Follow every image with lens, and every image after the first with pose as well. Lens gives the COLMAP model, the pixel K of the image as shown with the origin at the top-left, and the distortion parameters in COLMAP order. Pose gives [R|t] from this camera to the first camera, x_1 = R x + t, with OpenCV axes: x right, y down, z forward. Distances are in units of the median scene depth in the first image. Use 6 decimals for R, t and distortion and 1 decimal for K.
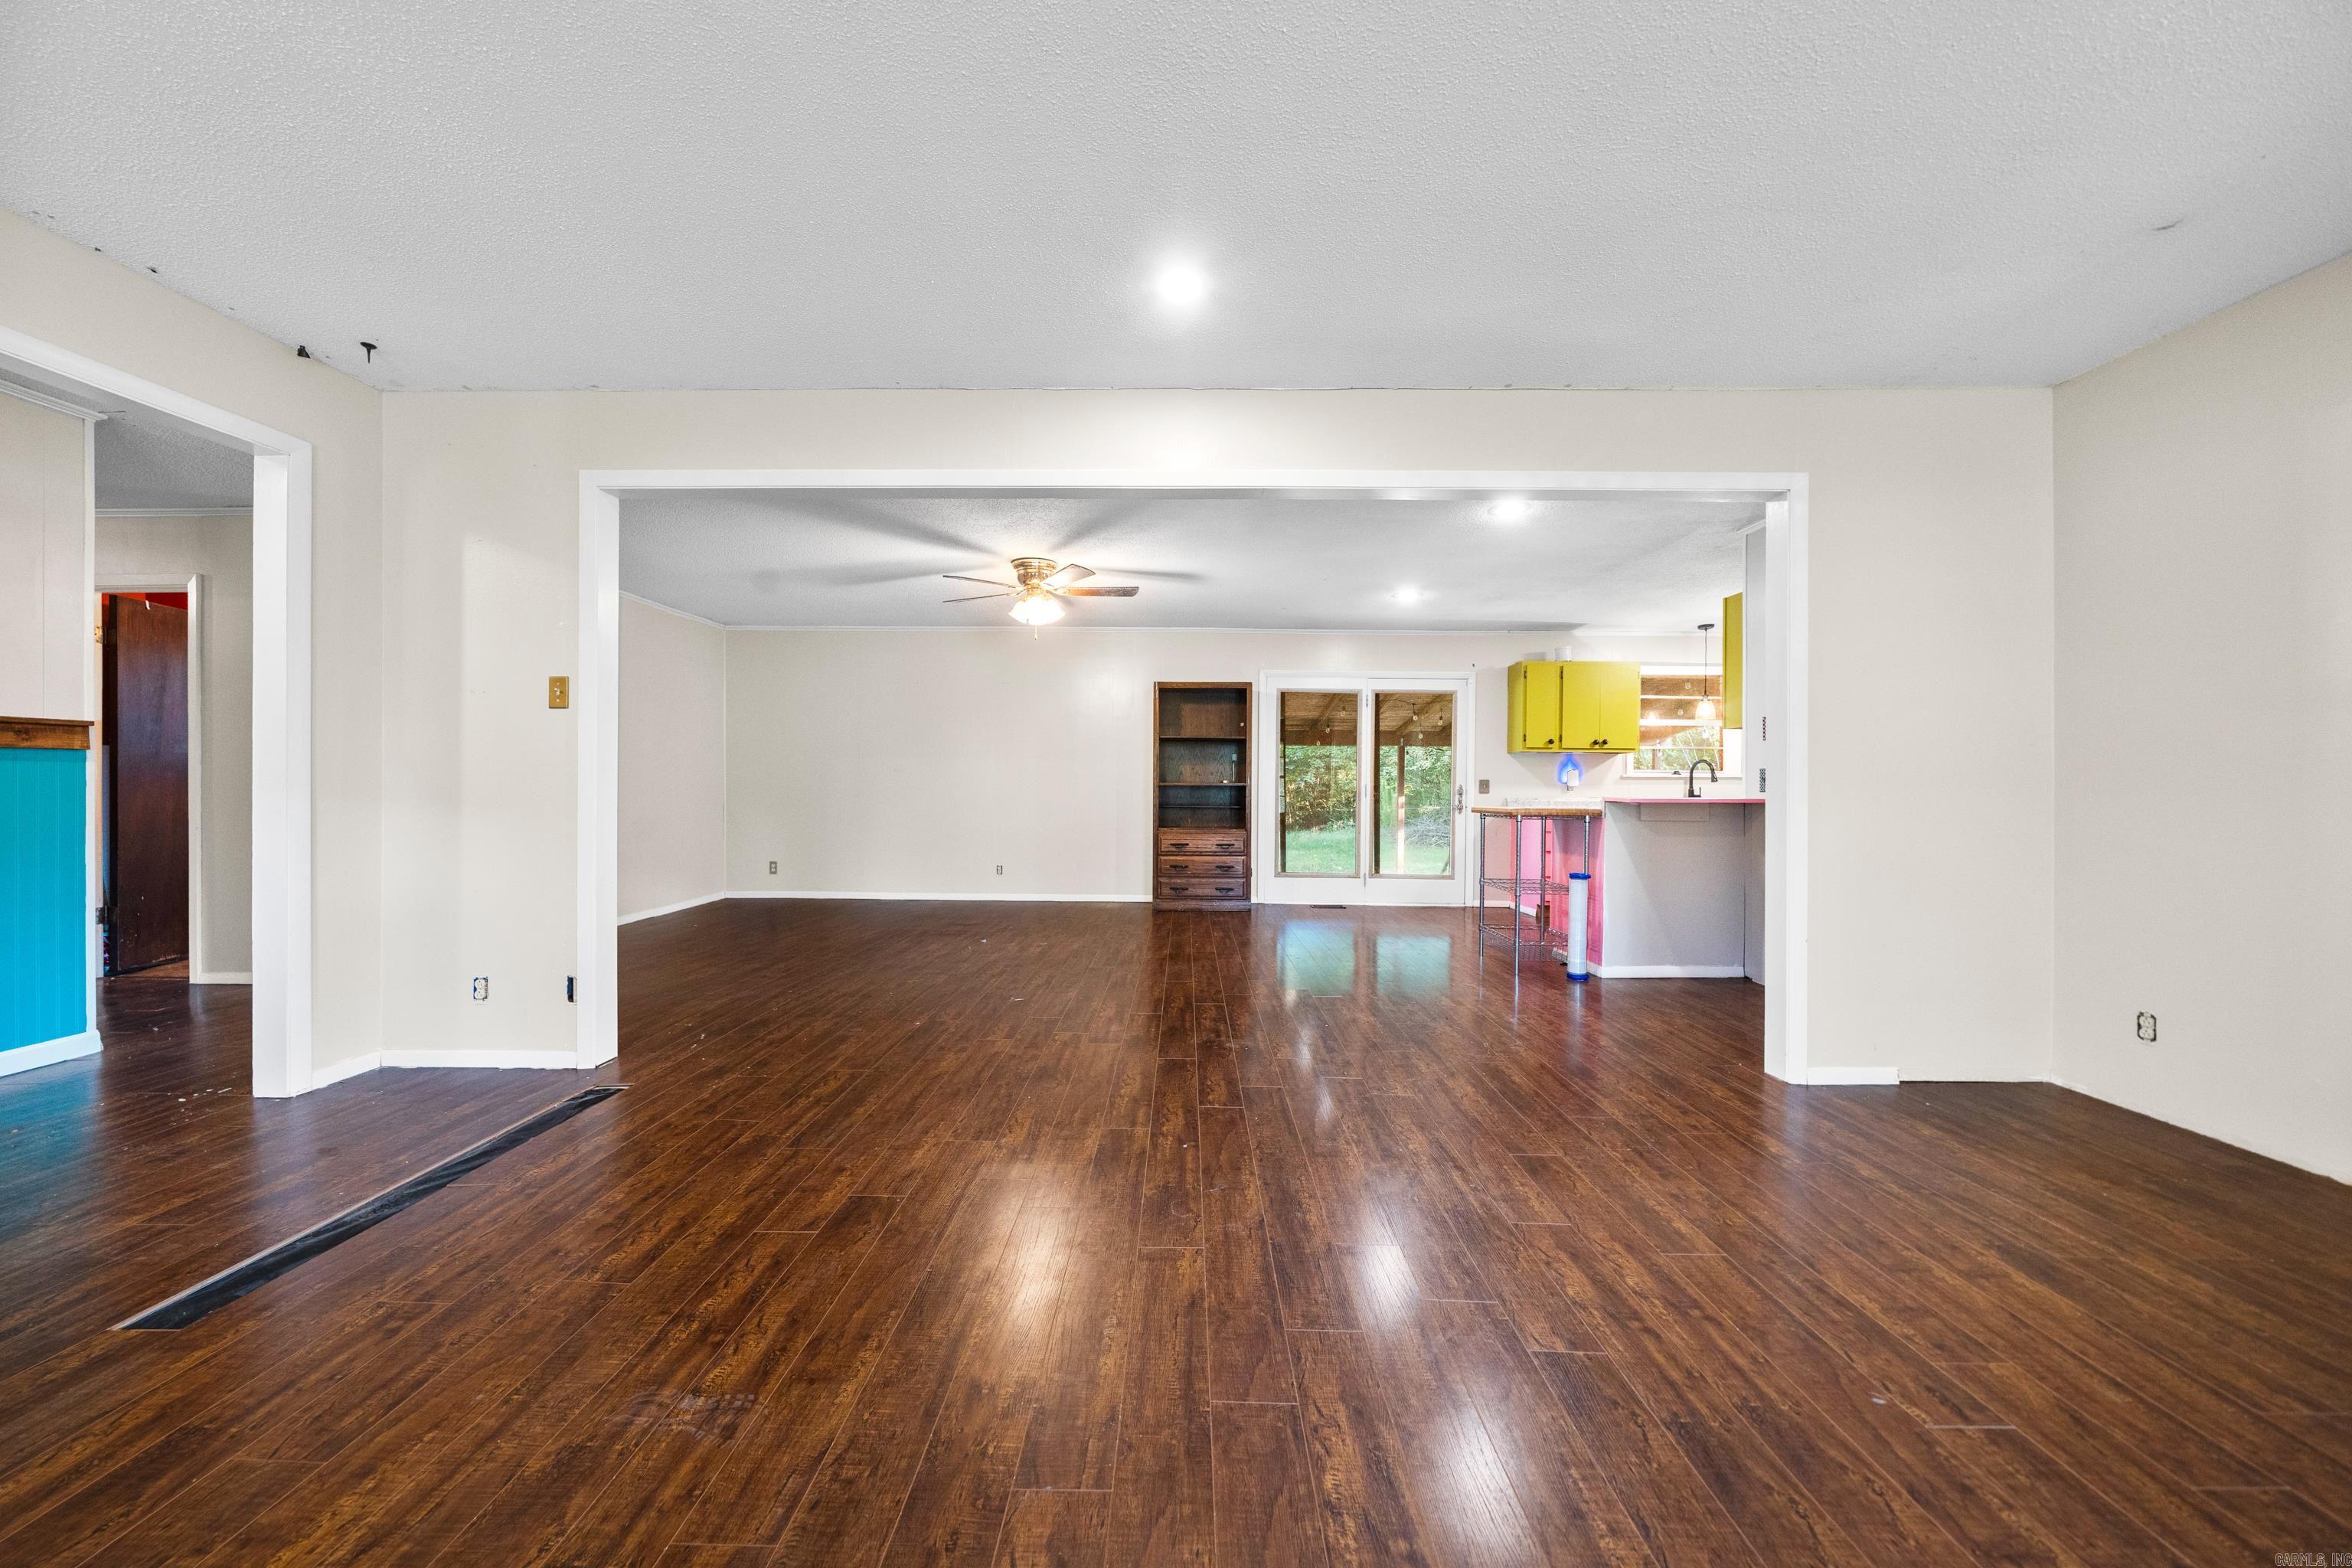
lens RADIAL K [[795.0, 0, 1194.0], [0, 795.0, 789.8], [0, 0, 1]] dist [-0.008181, 0.000117]
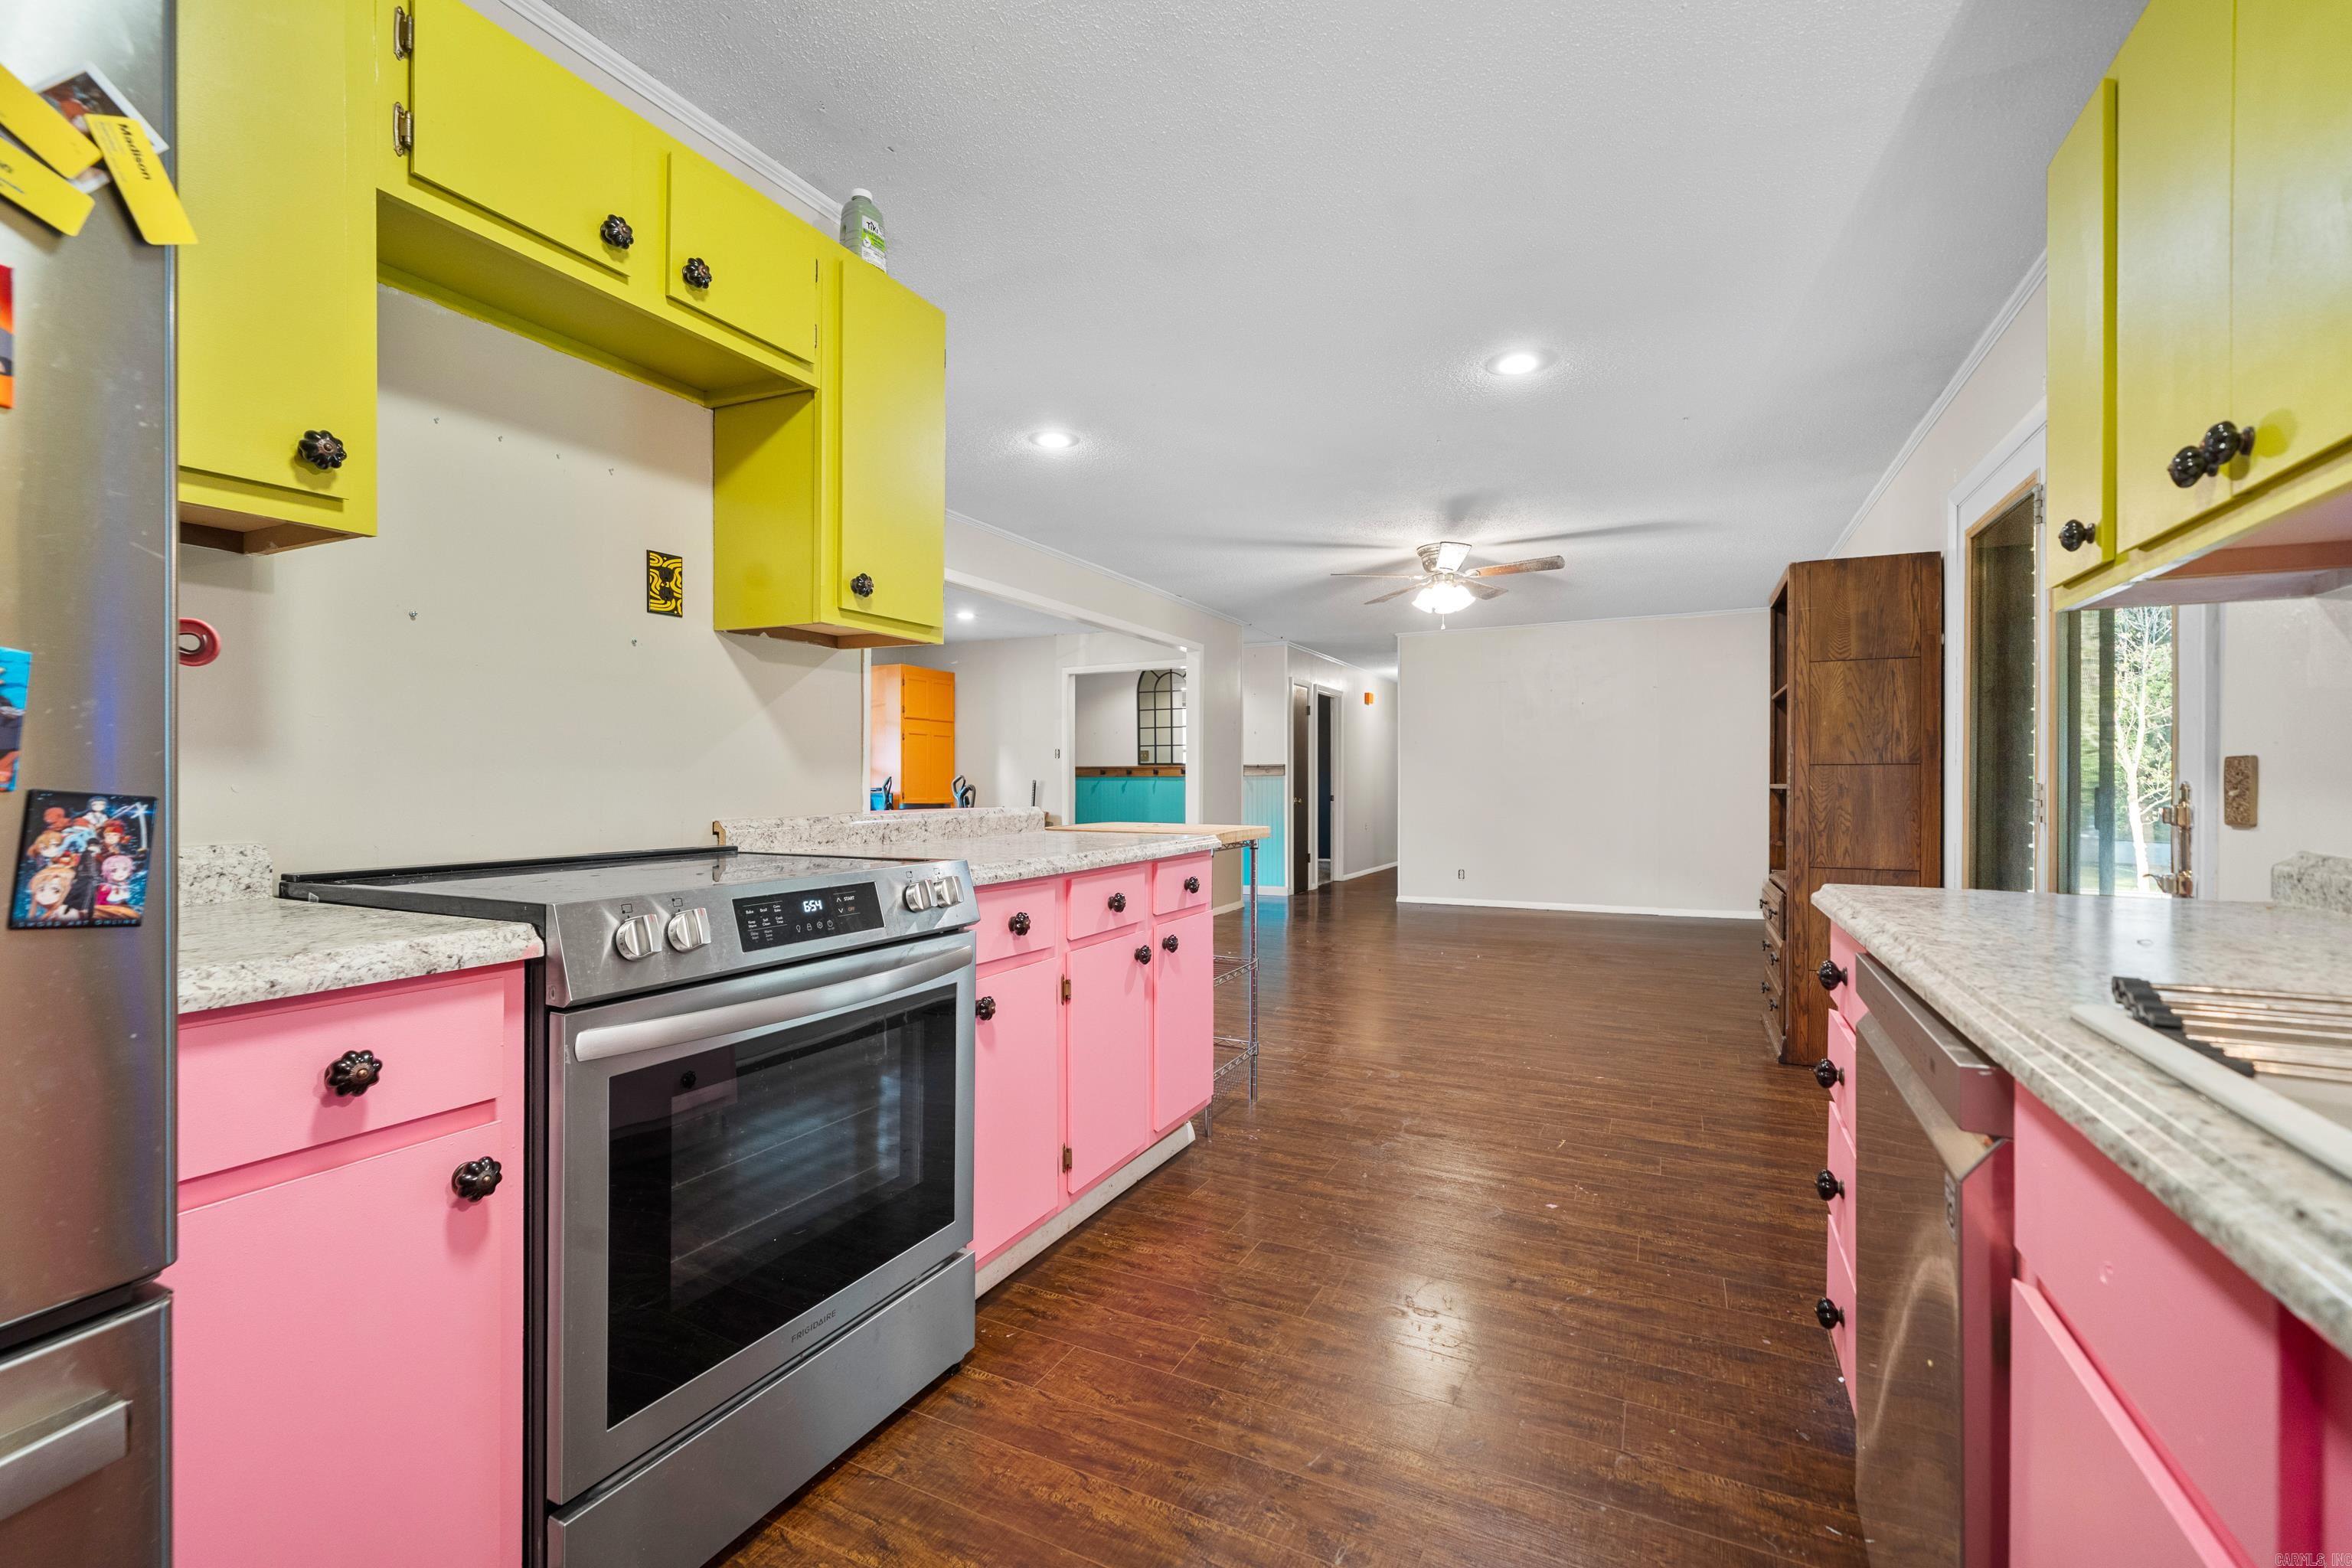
lens RADIAL K [[1028.9, 0, 1163.4], [0, 1028.9, 780.7], [0, 0, 1]] dist [0.003189, -0.000256]
pose [[-0.479641, -0.014163, -0.877350, 1.076668], [-0.010071, 0.999893, -0.010635, -0.003957], [0.877407, 0.003735, -0.479733, 1.329977]]
